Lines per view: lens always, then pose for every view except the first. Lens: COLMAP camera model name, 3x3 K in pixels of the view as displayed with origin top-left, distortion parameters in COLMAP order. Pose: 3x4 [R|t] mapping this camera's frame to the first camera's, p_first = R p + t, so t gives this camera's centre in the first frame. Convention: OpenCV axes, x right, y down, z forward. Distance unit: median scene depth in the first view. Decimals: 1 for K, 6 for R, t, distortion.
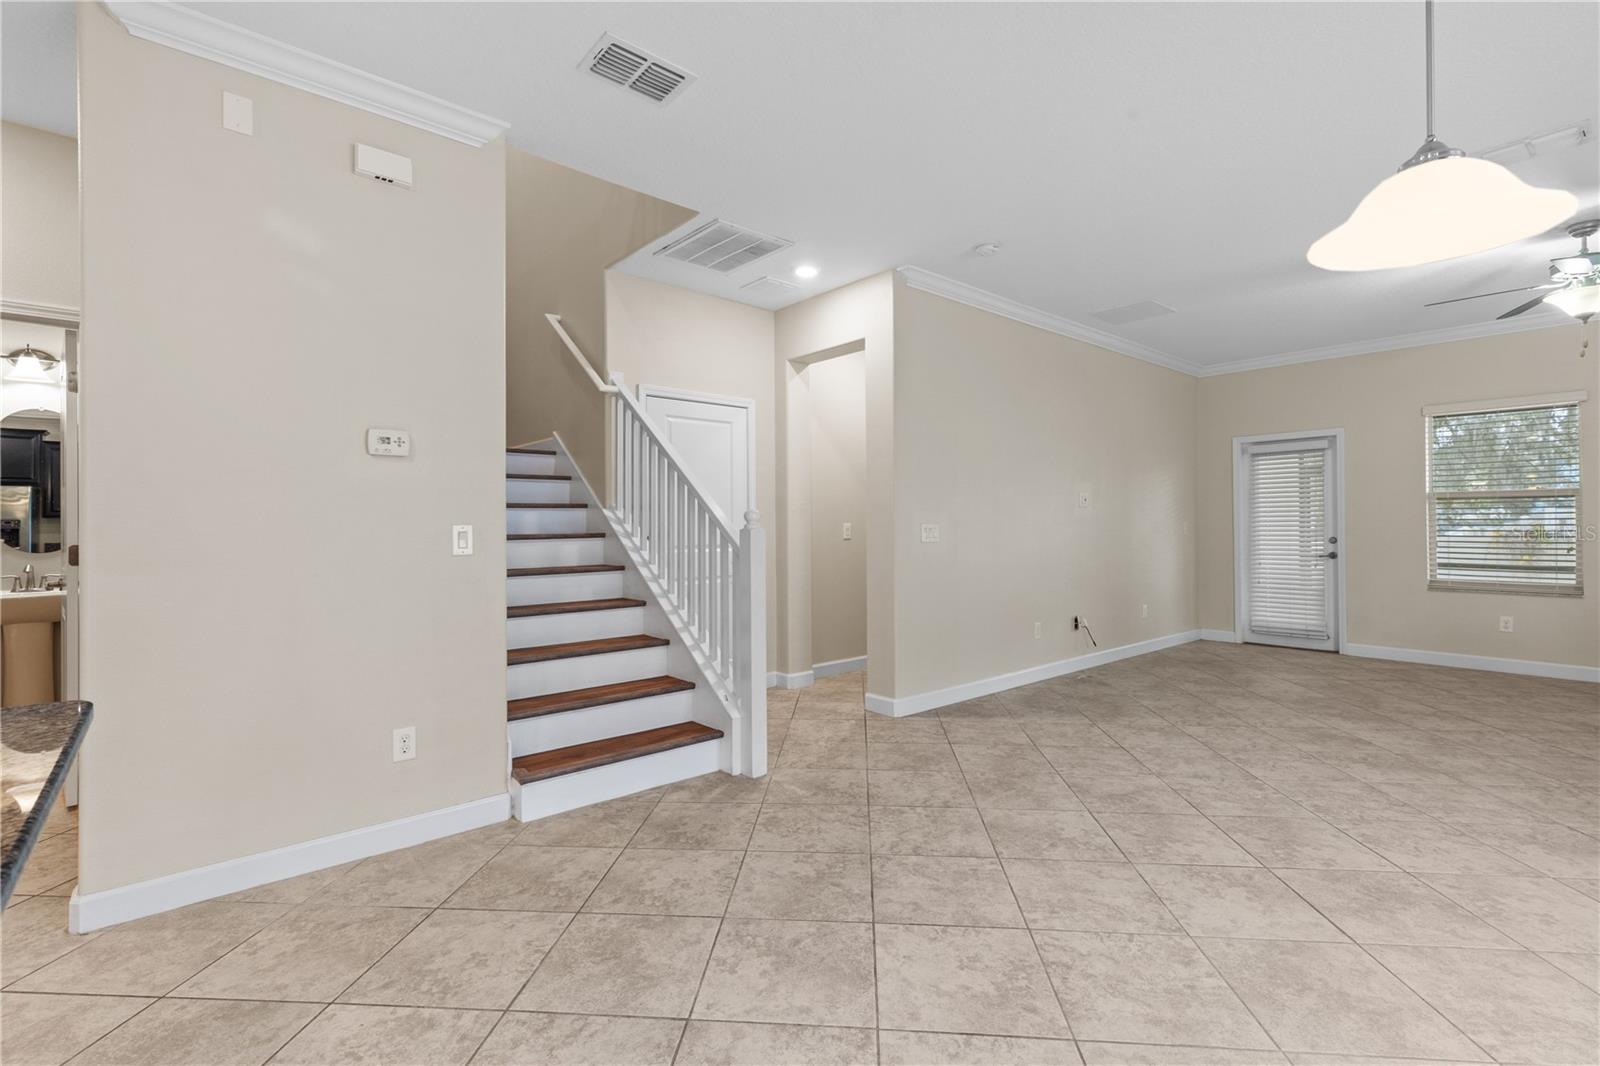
lens RADIAL K [[719.6, 0, 809.7], [0, 719.6, 520.0], [0, 0, 1]] dist [0.001962, 0.000404]
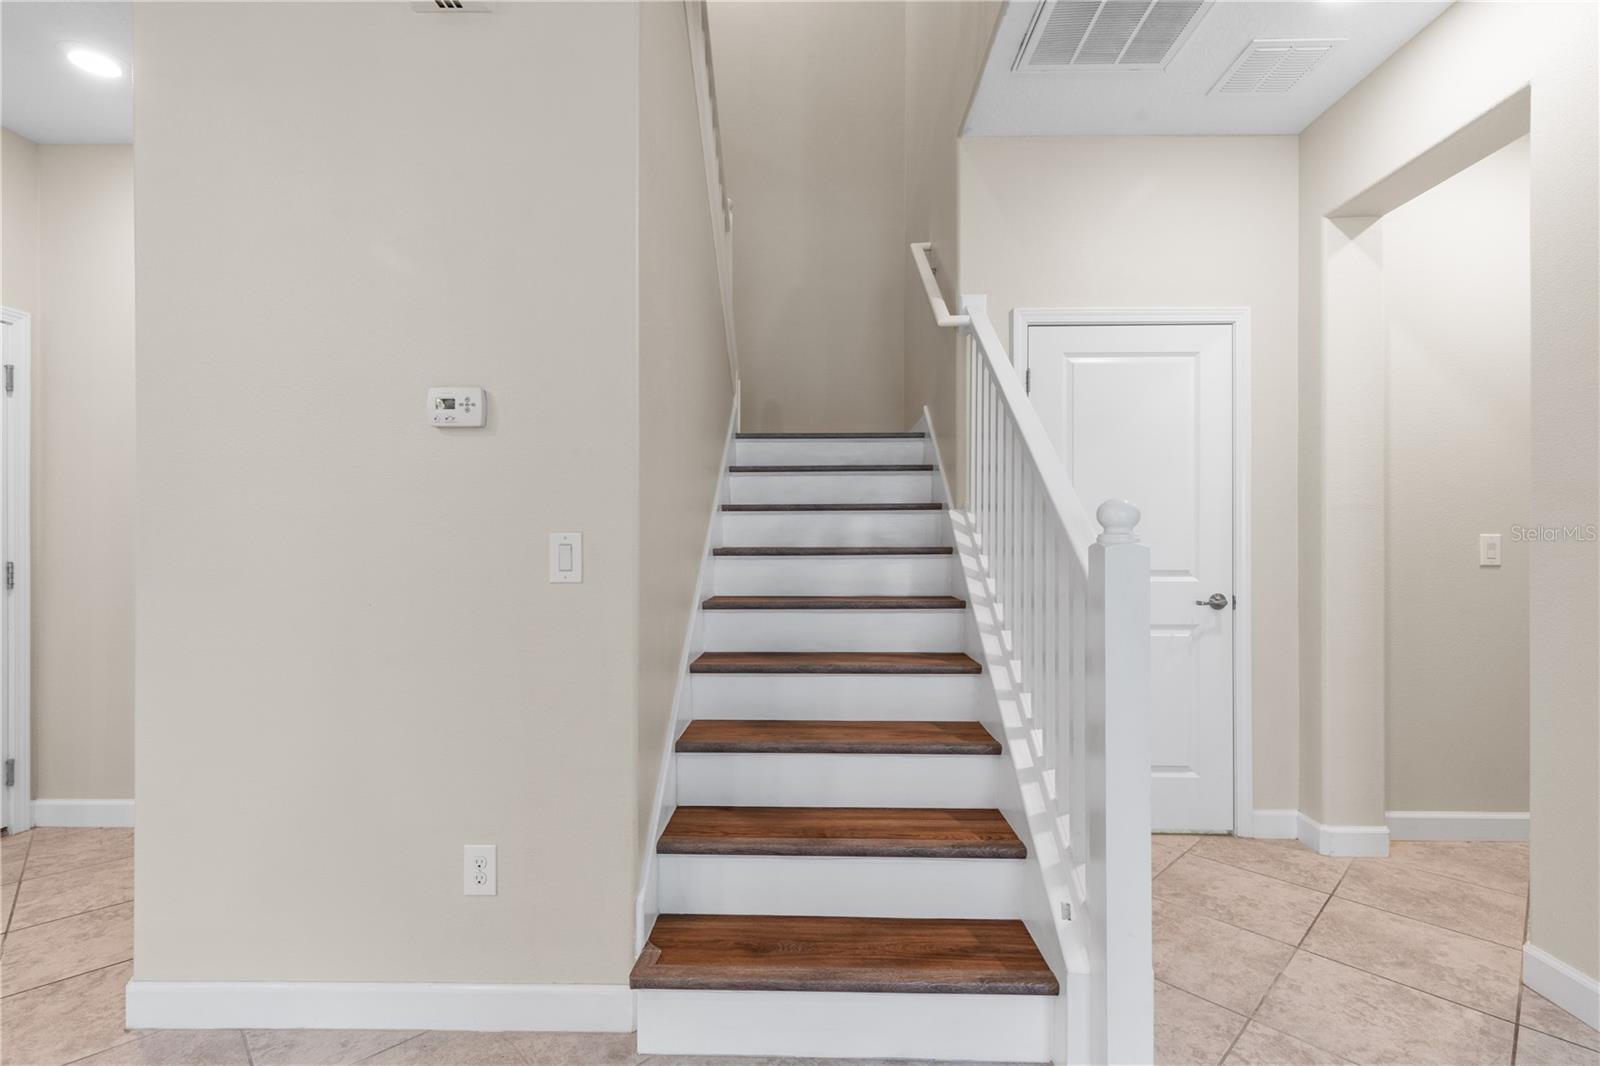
lens RADIAL K [[726.7, 0, 805.5], [0, 726.7, 540.0], [0, 0, 1]] dist [0.005008, -0.001353]
pose [[0.737121, 0.004734, -0.675744, 0.058182], [0.002225, 0.999953, 0.009433, 0.004709], [0.675757, -0.008456, 0.737076, 0.432137]]
